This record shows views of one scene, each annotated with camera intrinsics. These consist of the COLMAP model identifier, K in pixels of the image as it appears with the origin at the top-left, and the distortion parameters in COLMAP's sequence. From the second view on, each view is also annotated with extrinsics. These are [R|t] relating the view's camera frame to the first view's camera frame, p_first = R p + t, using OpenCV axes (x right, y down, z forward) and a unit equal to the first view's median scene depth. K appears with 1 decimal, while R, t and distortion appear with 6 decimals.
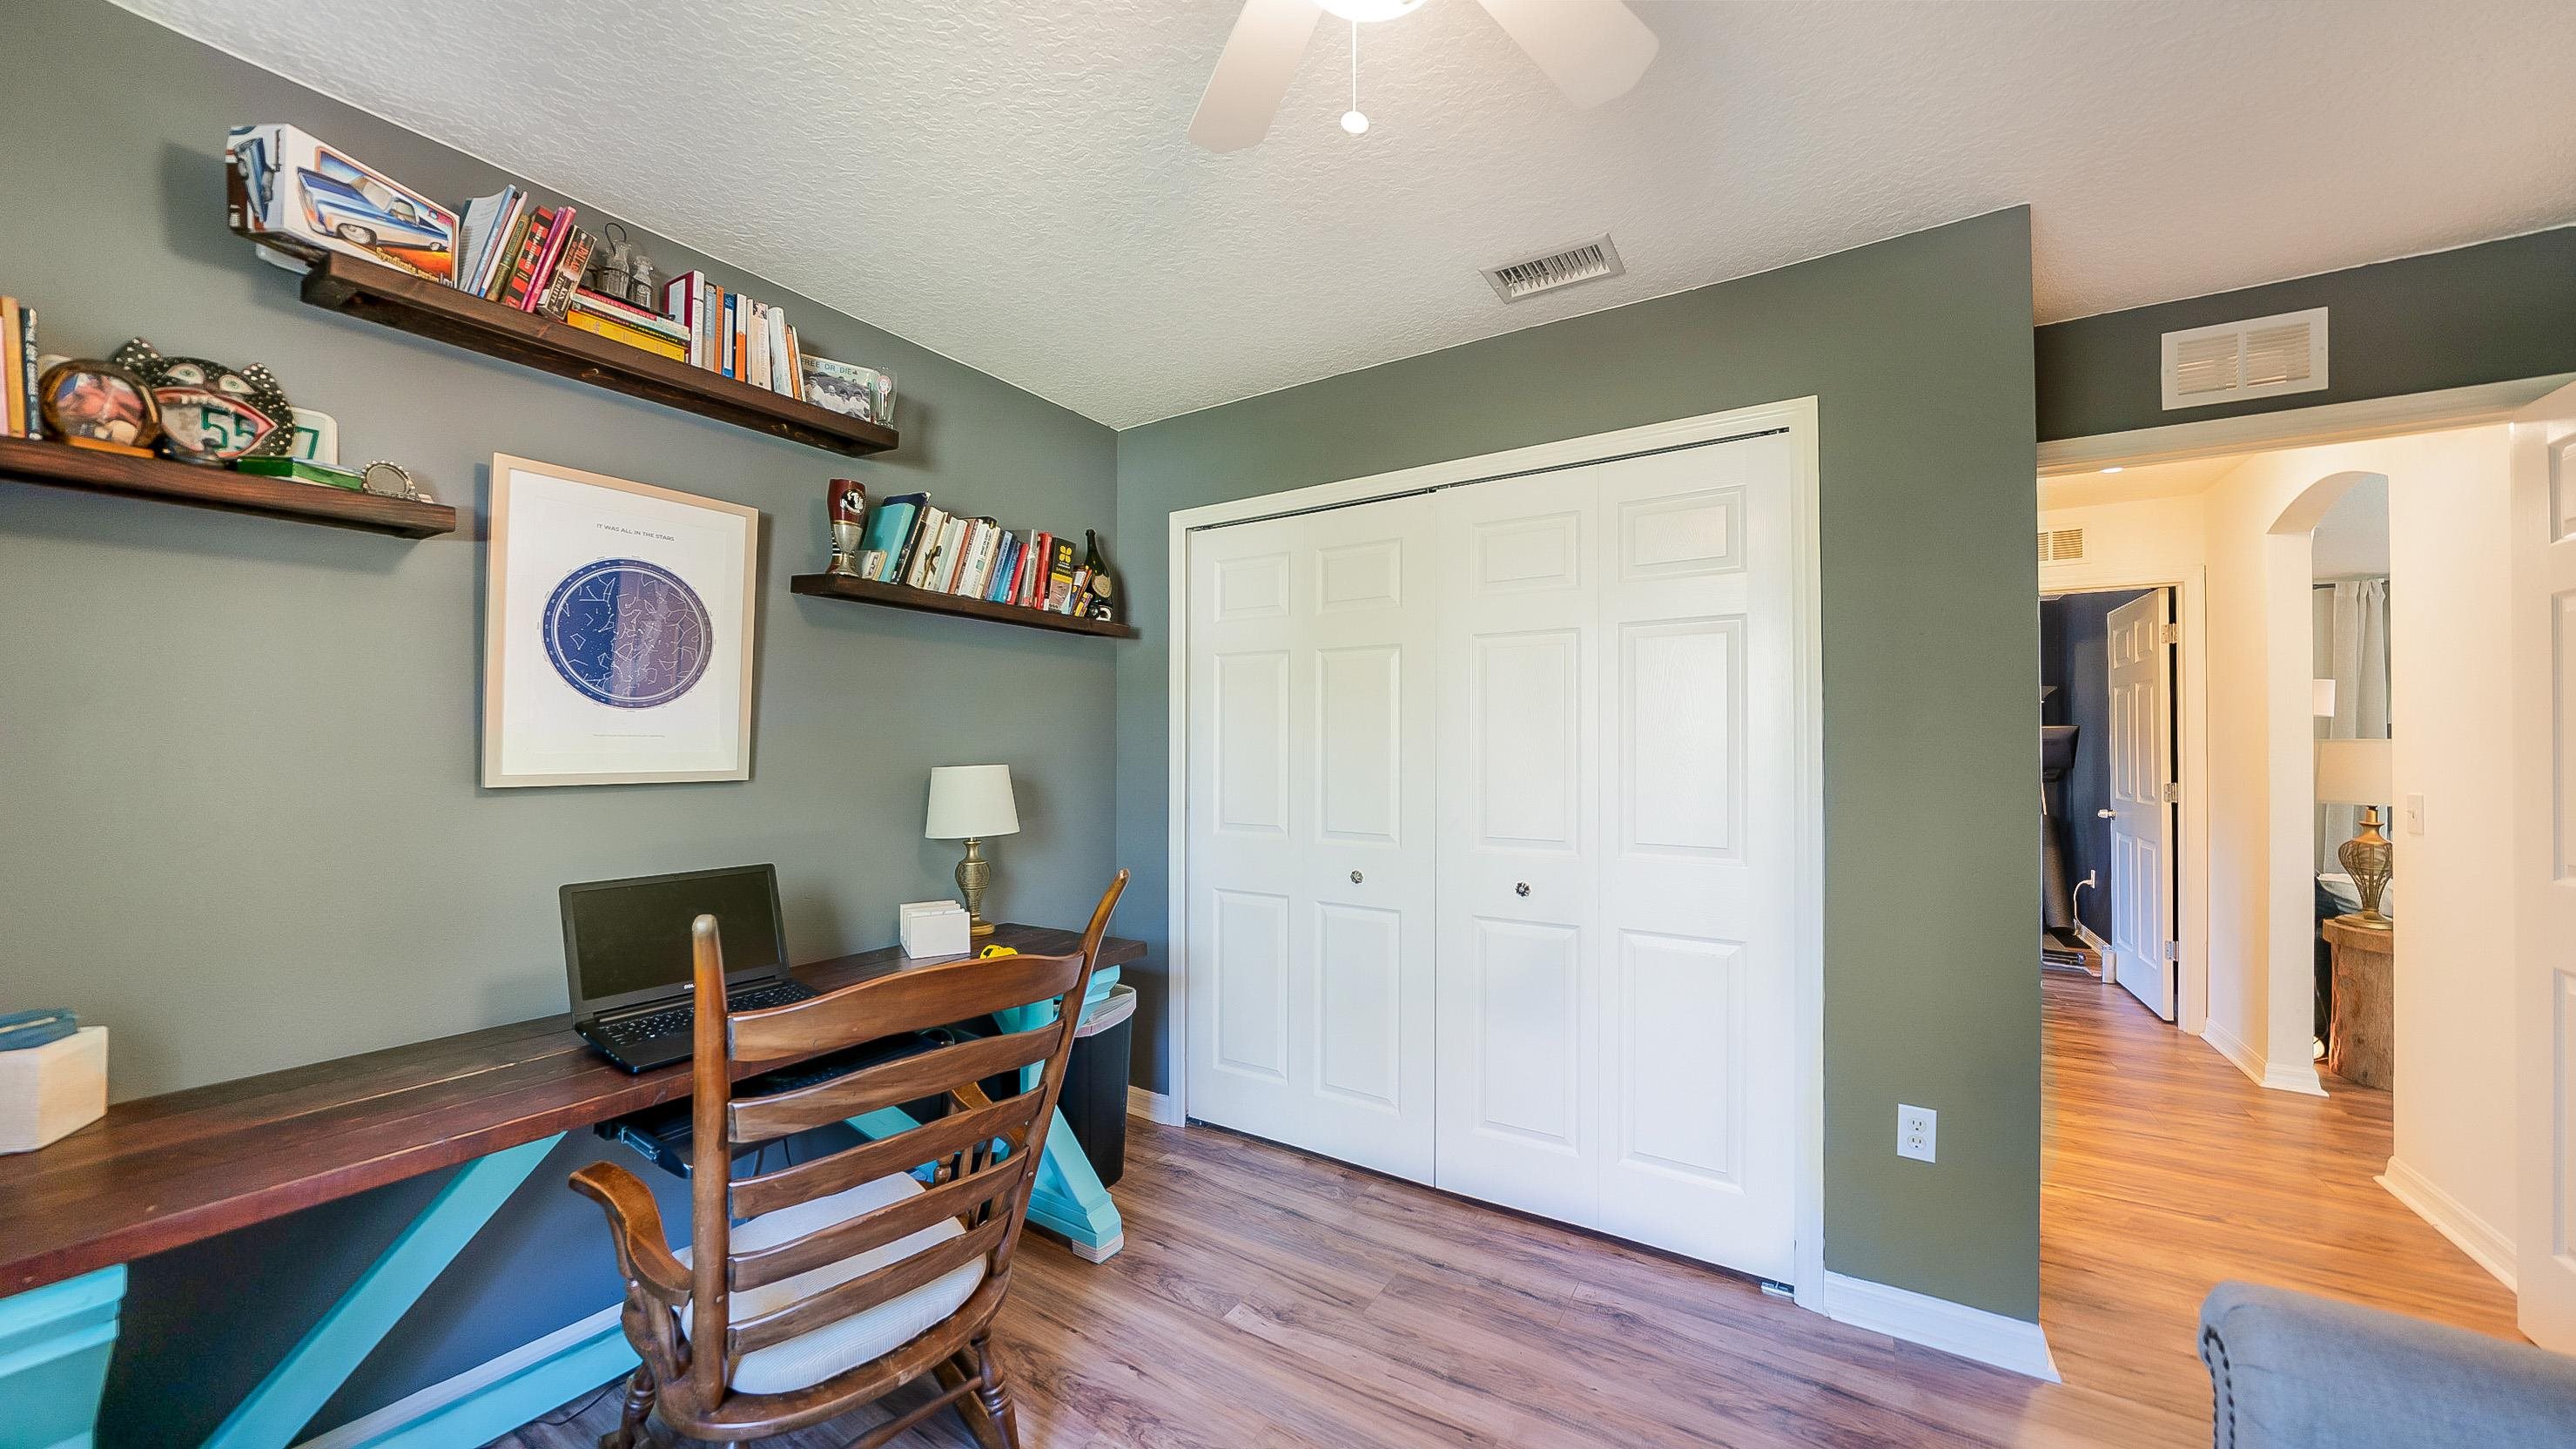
lens RADIAL K [[890.4, 0, 1301.6], [0, 890.4, 735.6], [0, 0, 1]] dist [-0.011554, 0.001544]
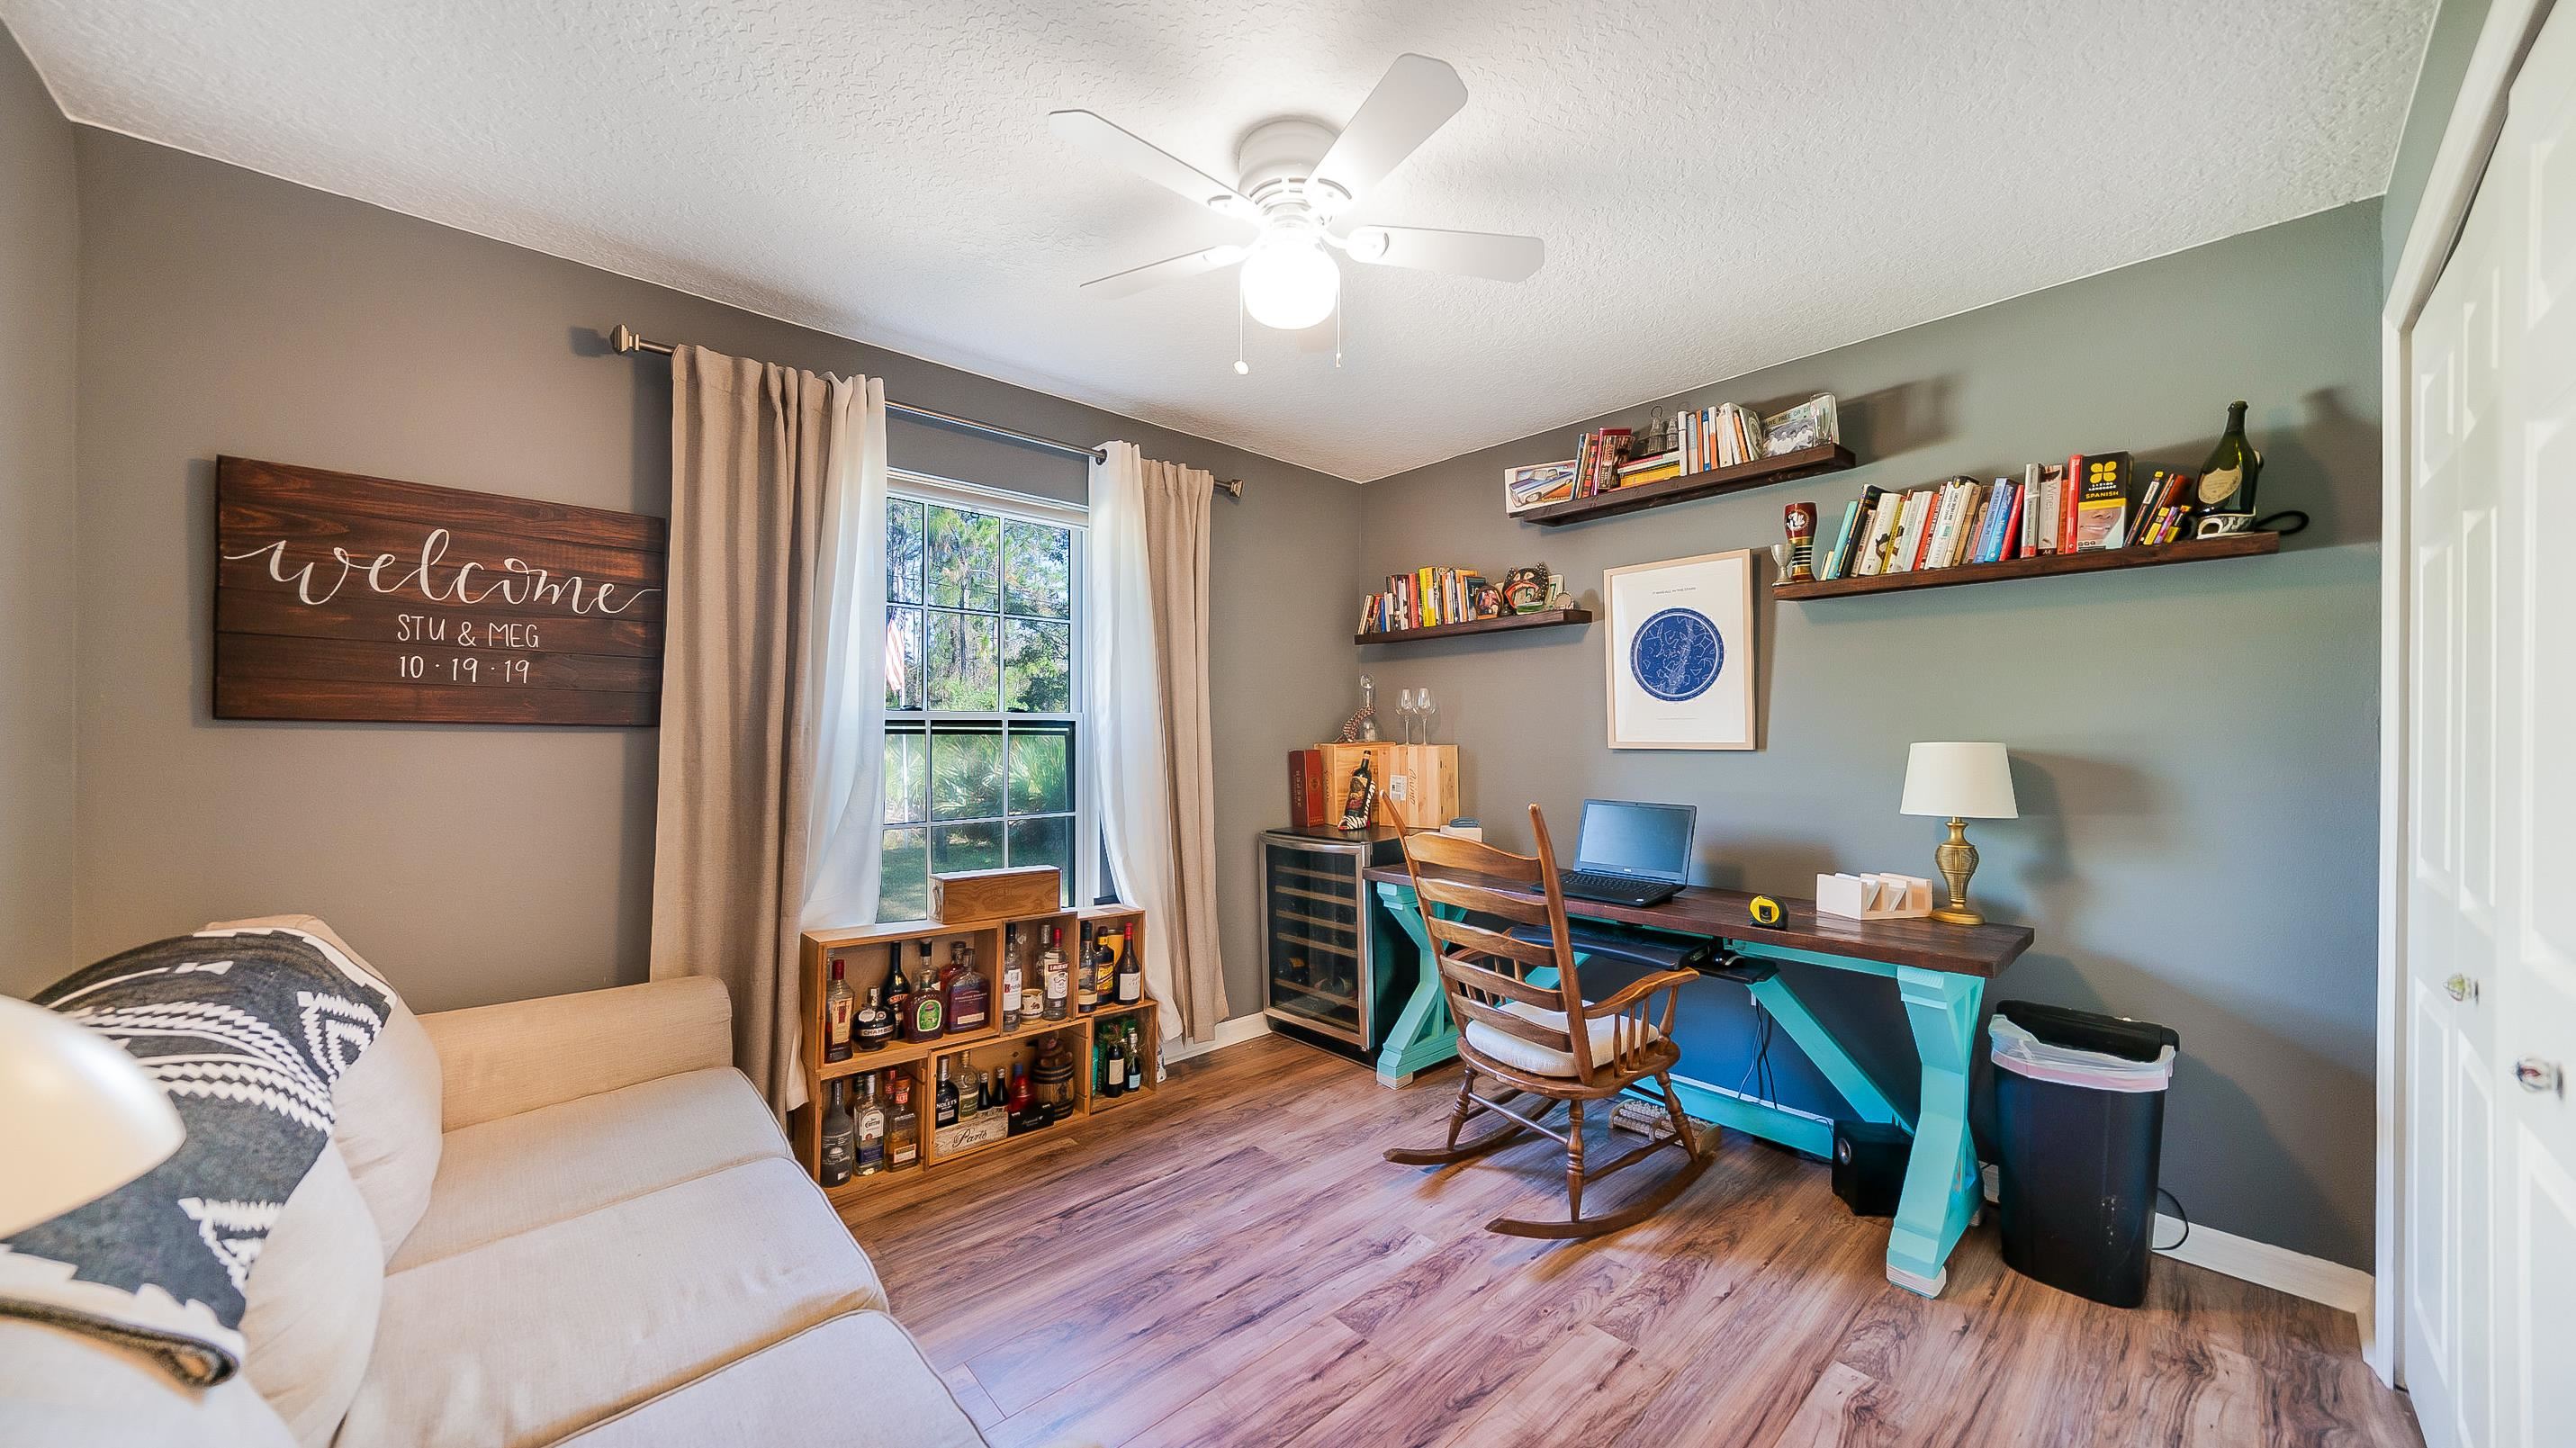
lens RADIAL K [[890.2, 0, 1299.6], [0, 890.2, 733.4], [0, 0, 1]] dist [-0.011554, 0.001544]
pose [[-0.259305, -0.008234, -0.965760, 0.902415], [0.007303, 0.999918, -0.010486, 0.035815], [0.965768, -0.009772, -0.259224, 0.715592]]
